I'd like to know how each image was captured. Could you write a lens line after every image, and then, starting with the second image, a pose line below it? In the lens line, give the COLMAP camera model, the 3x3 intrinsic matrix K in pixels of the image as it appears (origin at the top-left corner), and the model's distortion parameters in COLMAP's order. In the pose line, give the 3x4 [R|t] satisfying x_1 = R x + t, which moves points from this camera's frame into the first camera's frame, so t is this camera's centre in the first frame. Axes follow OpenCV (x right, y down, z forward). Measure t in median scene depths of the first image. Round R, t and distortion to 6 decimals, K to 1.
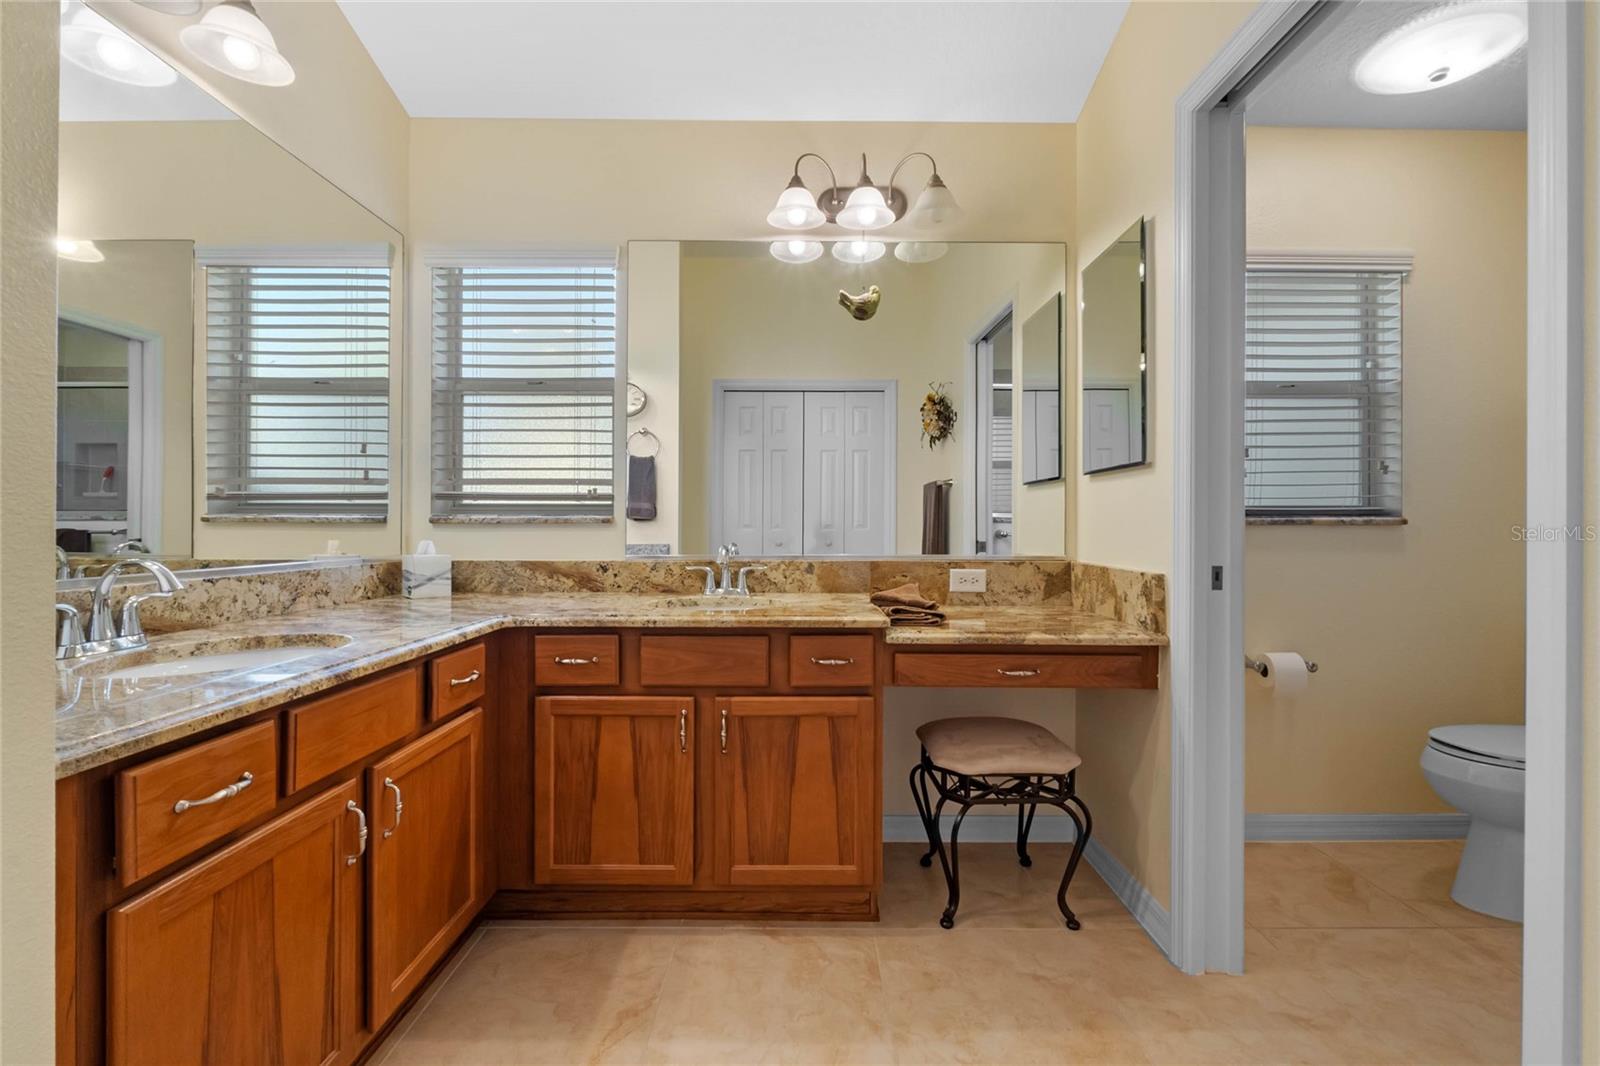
lens RADIAL K [[667.4, 0, 800.8], [0, 667.4, 516.0], [0, 0, 1]] dist [0.000929, -0.005146]
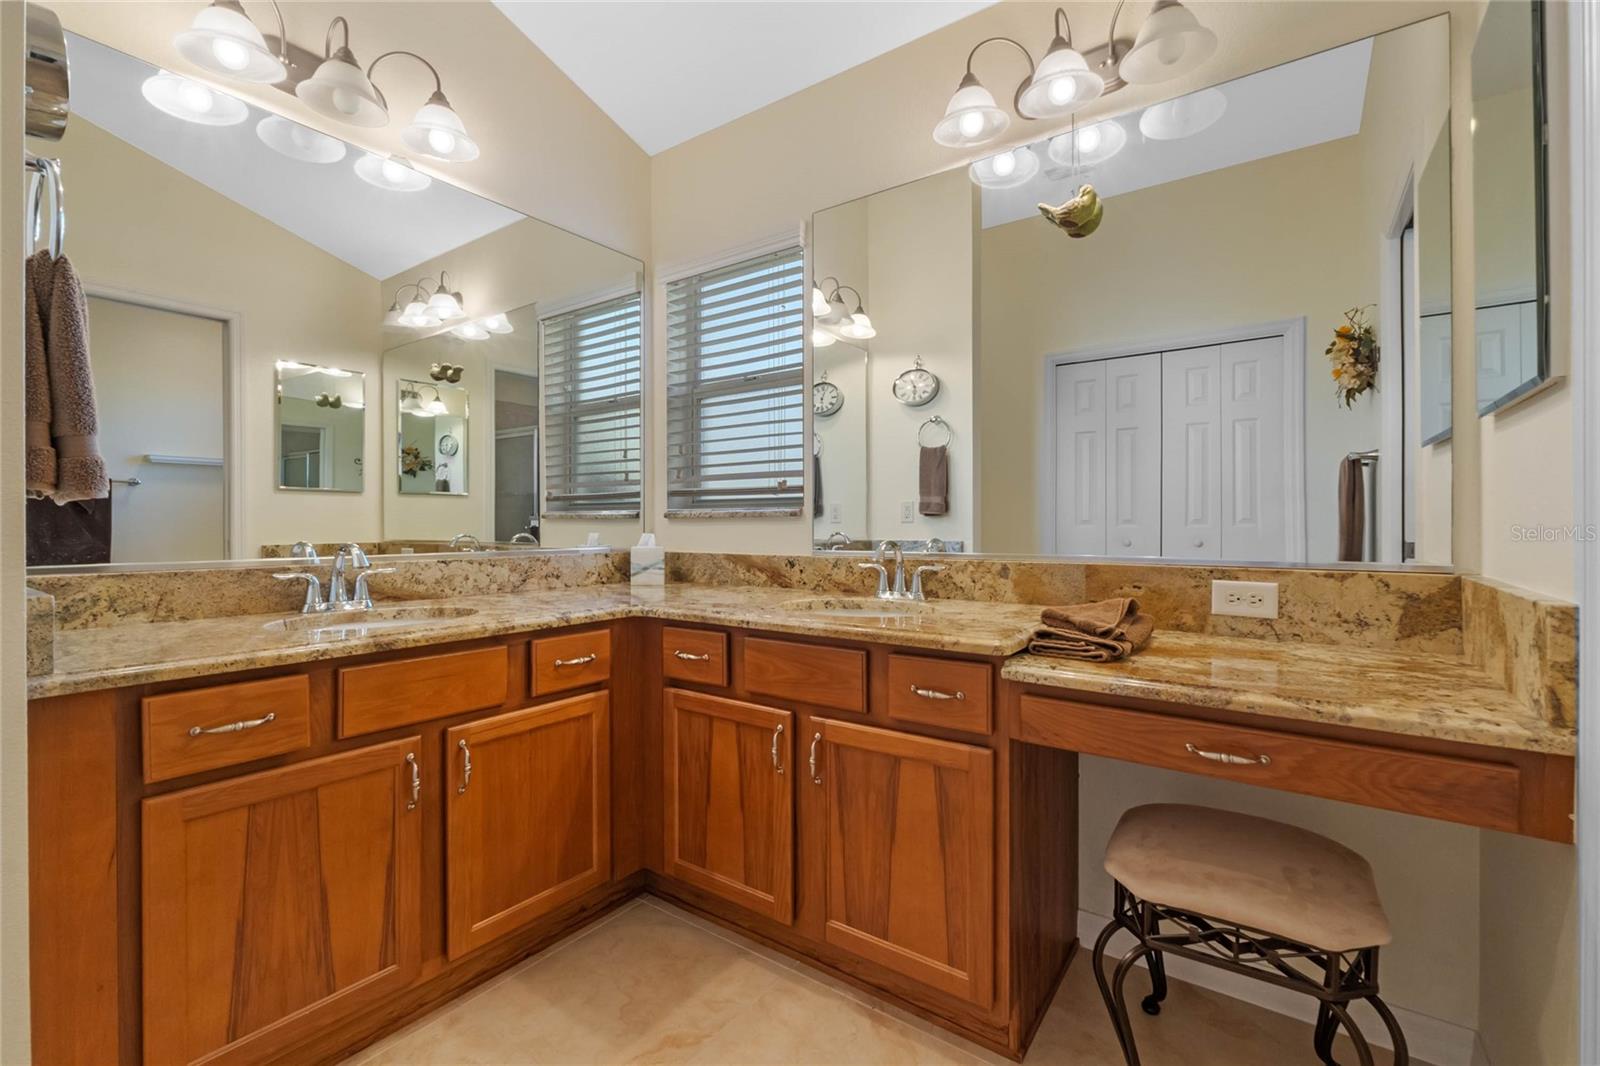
lens RADIAL K [[678.5, 0, 803.5], [0, 678.5, 518.4], [0, 0, 1]] dist [-0.003844, 0.000018]
pose [[0.816190, -0.009155, -0.577711, 0.362261], [0.011798, 0.999930, 0.000822, 0.016964], [0.577663, -0.007487, 0.816241, 0.281501]]
